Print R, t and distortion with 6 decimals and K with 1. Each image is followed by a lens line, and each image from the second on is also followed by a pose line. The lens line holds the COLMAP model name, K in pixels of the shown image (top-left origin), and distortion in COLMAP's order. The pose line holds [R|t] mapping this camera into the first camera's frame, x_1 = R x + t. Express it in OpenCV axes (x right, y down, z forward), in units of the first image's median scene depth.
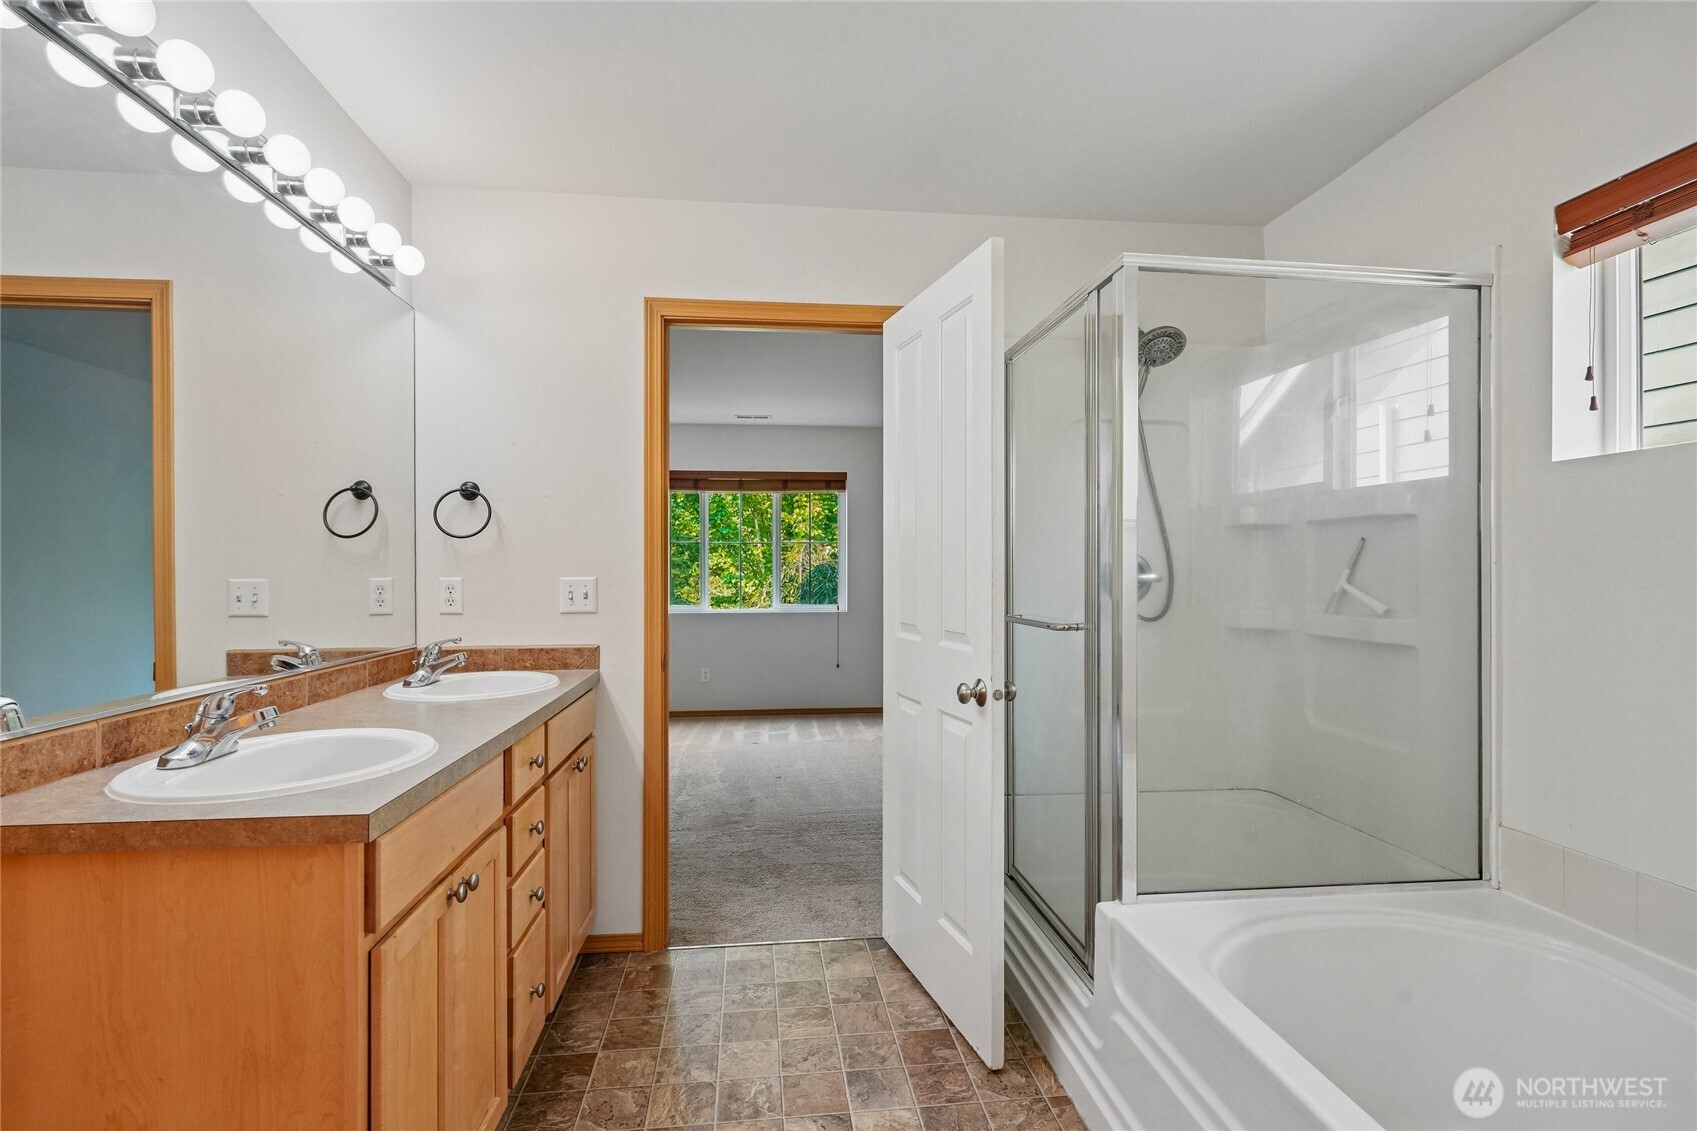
lens RADIAL K [[830.4, 0, 852.8], [0, 830.4, 568.2], [0, 0, 1]] dist [0.002502, 0.001397]
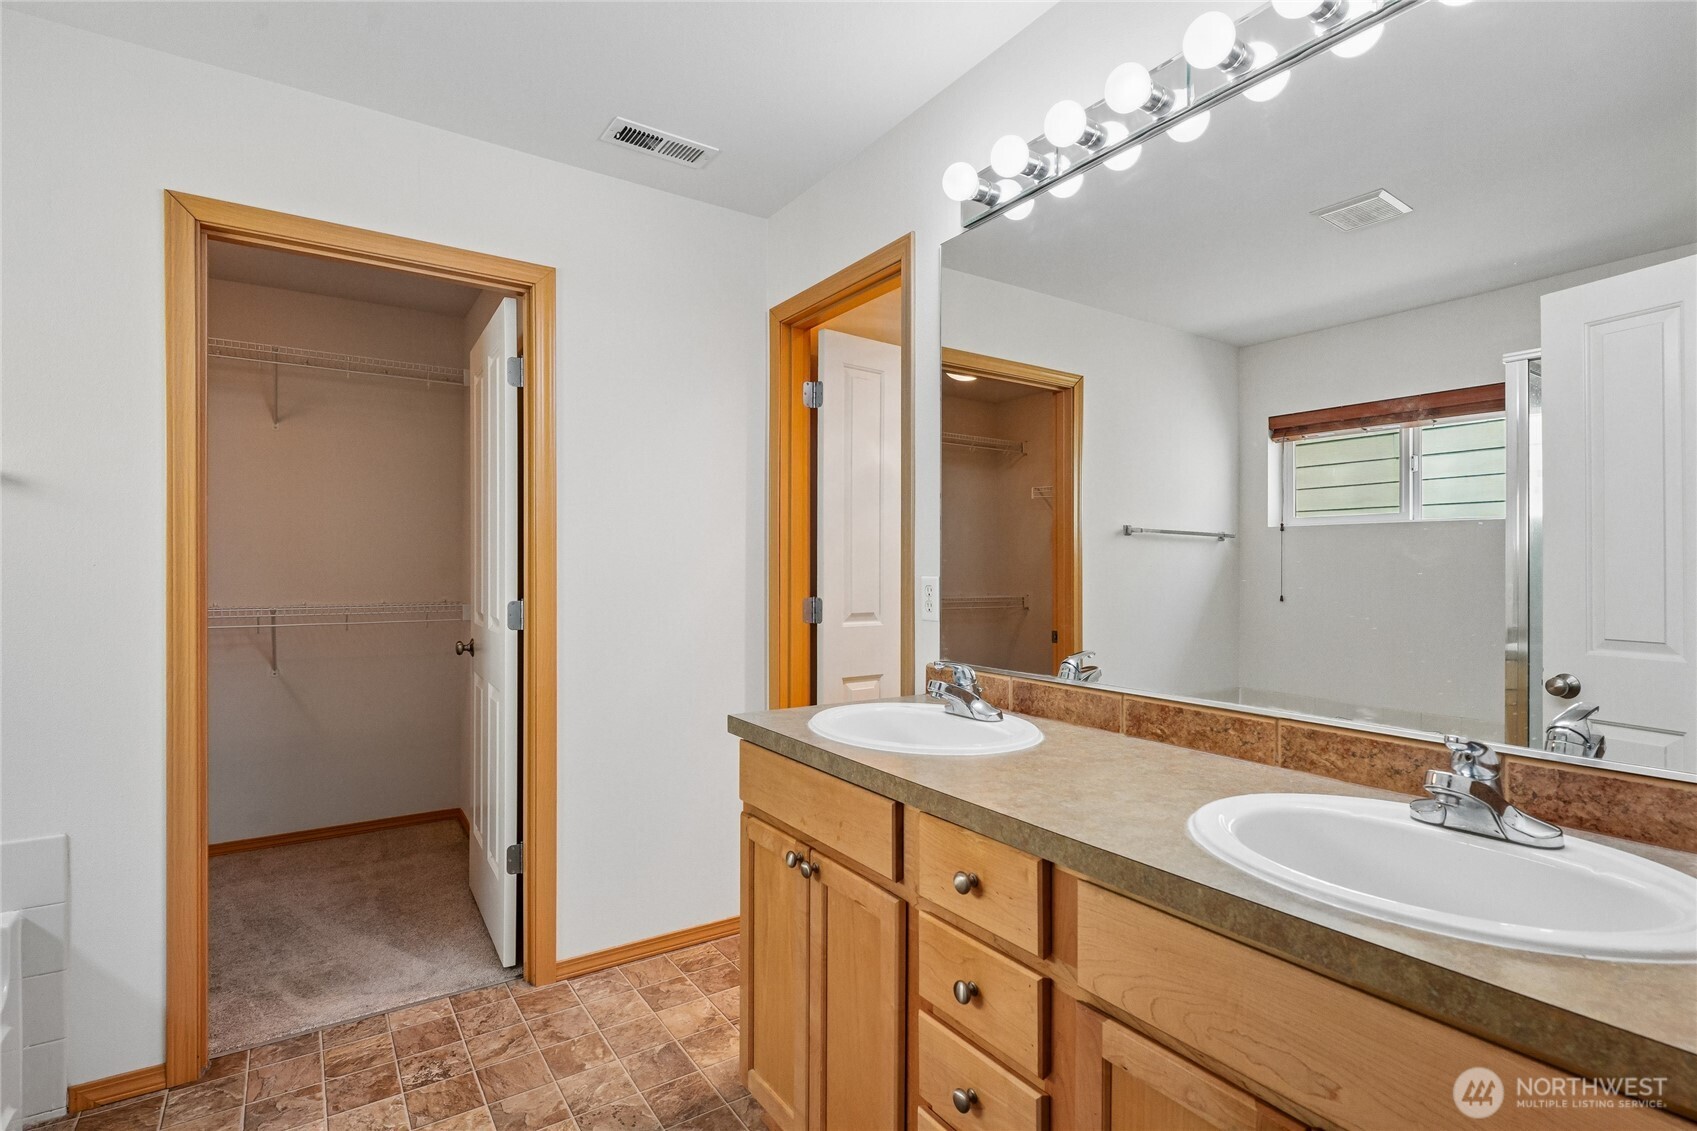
lens RADIAL K [[830.4, 0, 852.8], [0, 830.4, 568.2], [0, 0, 1]] dist [0.002502, 0.001397]
pose [[-0.890871, 0.019372, -0.453844, -0.127149], [0.015727, 0.999807, 0.011803, 0.003571], [0.453985, 0.003377, -0.891003, 1.931195]]
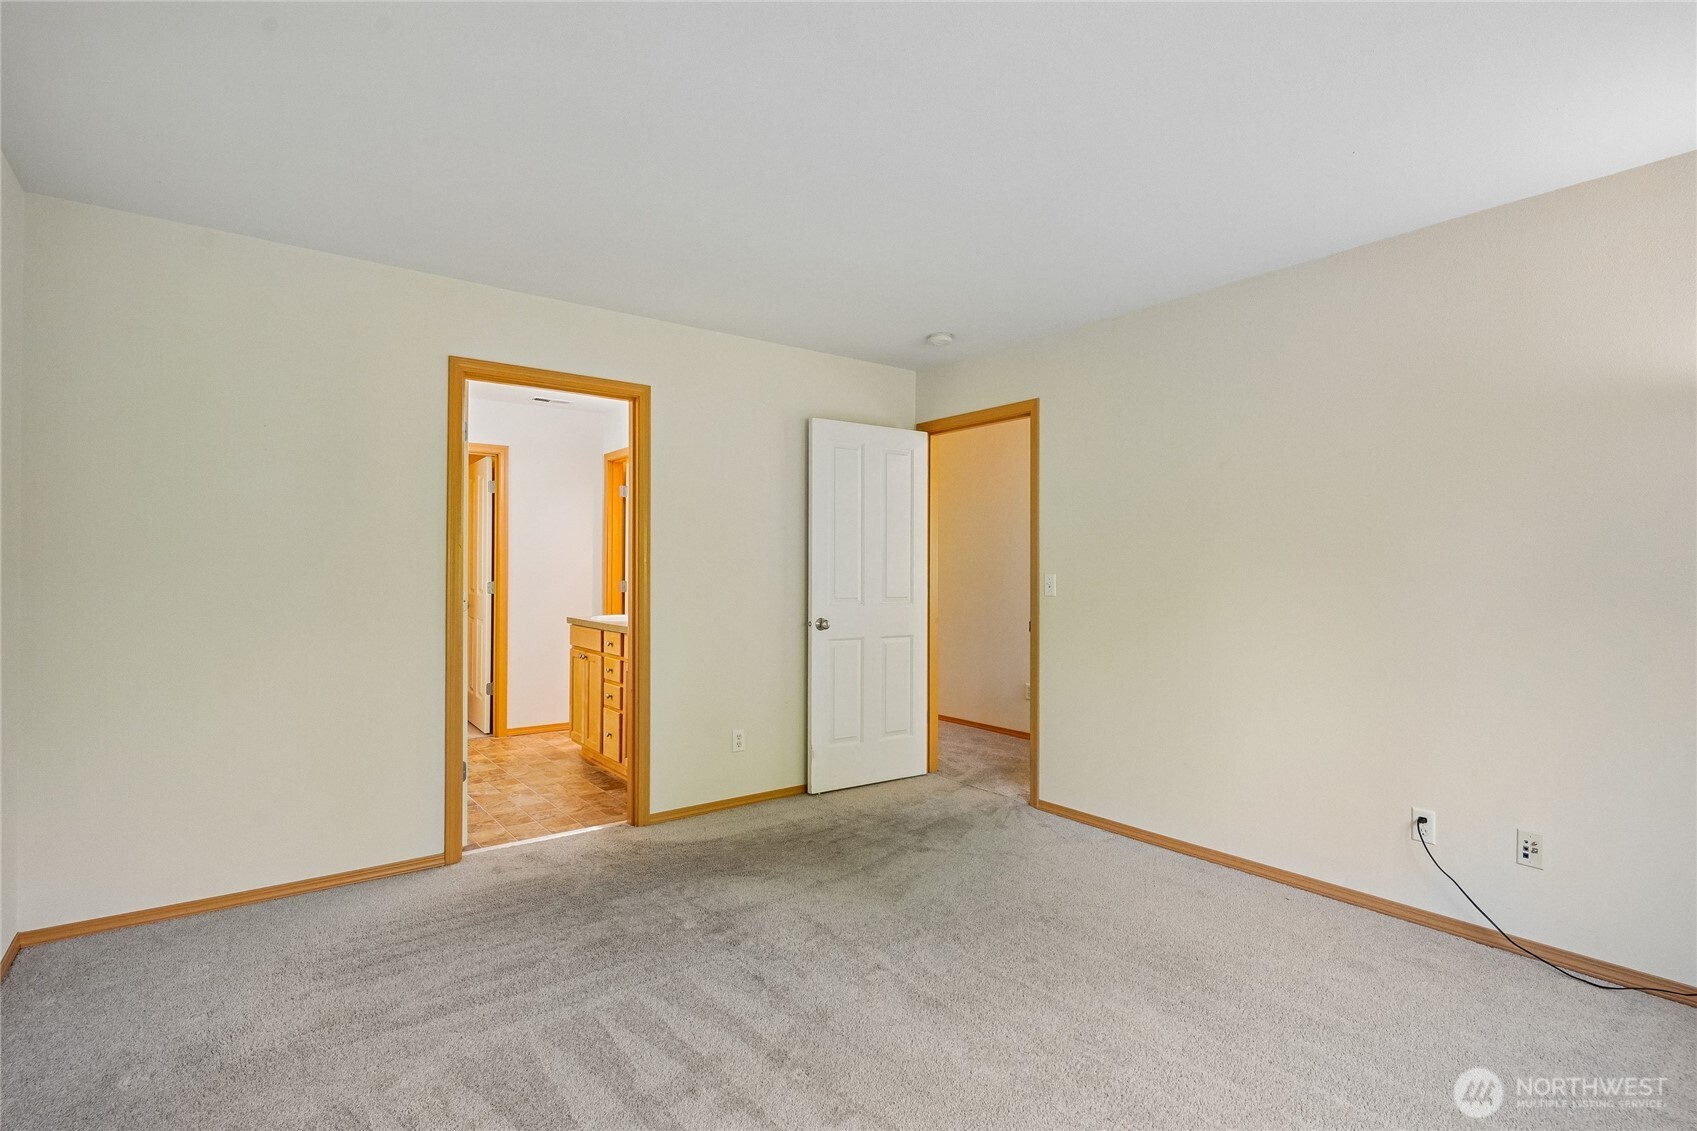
lens RADIAL K [[830.4, 0, 852.8], [0, 830.4, 568.2], [0, 0, 1]] dist [0.002502, 0.001397]
pose [[-0.862822, 0.013397, -0.505330, 0.371011], [0.011284, 0.999910, 0.007242, 0.005279], [0.505382, 0.000547, -0.862896, 5.420473]]
